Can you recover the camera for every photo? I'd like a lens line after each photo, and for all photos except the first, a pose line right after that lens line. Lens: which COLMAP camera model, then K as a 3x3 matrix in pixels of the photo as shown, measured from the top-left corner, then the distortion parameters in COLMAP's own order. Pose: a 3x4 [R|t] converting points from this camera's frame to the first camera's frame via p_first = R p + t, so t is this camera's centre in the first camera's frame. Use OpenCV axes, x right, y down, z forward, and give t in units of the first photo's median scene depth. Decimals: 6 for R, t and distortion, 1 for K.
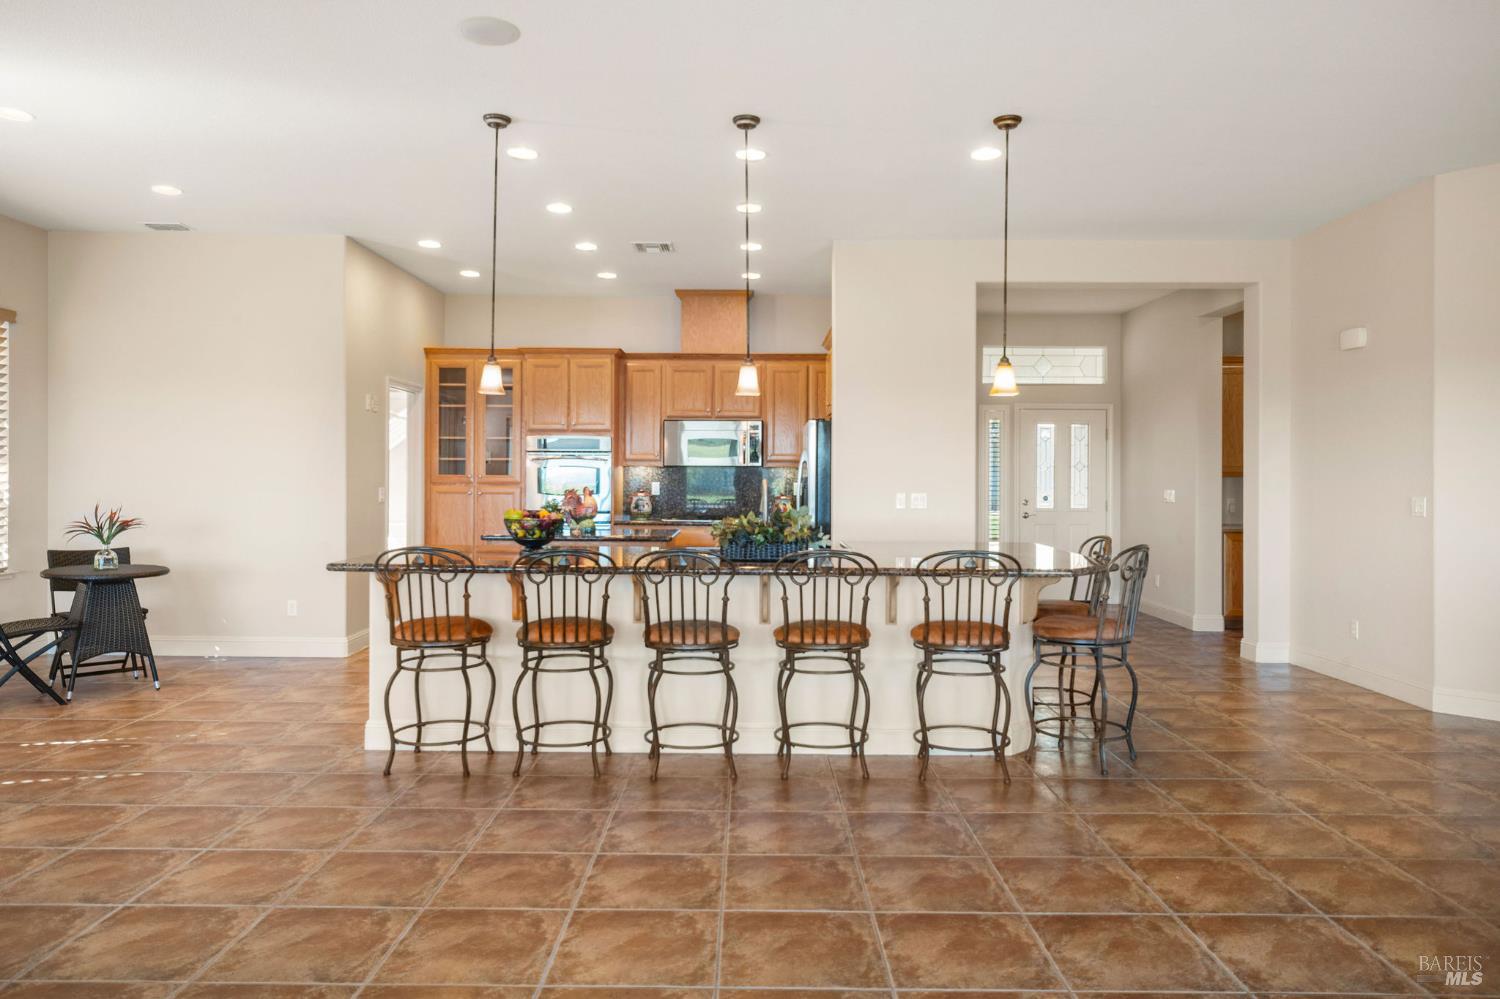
lens RADIAL K [[1014.5, 0, 745.9], [0, 1014.5, 477.5], [0, 0, 1]] dist [0.009802, 0.000974]
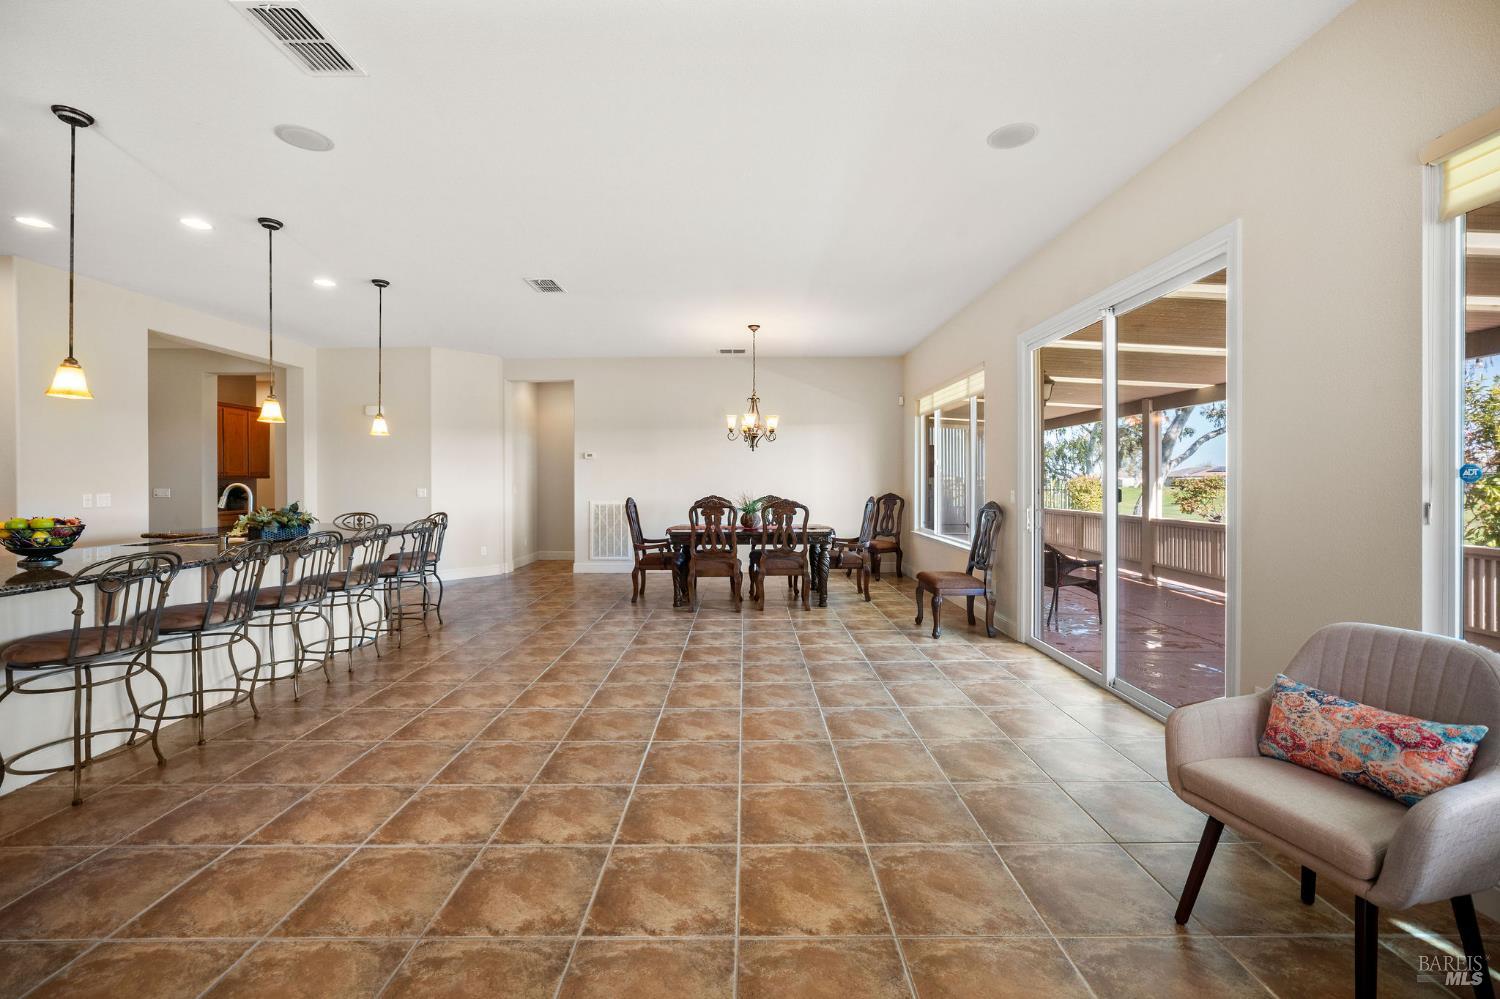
lens RADIAL K [[639.9, 0, 750.0], [0, 639.9, 499.5], [0, 0, 1]] dist [-0.001370, -0.000162]
pose [[-0.024864, -0.040029, 0.998889, -1.338801], [0.000736, 0.999197, 0.040059, -0.016481], [-0.999691, 0.001731, -0.024815, 0.555890]]
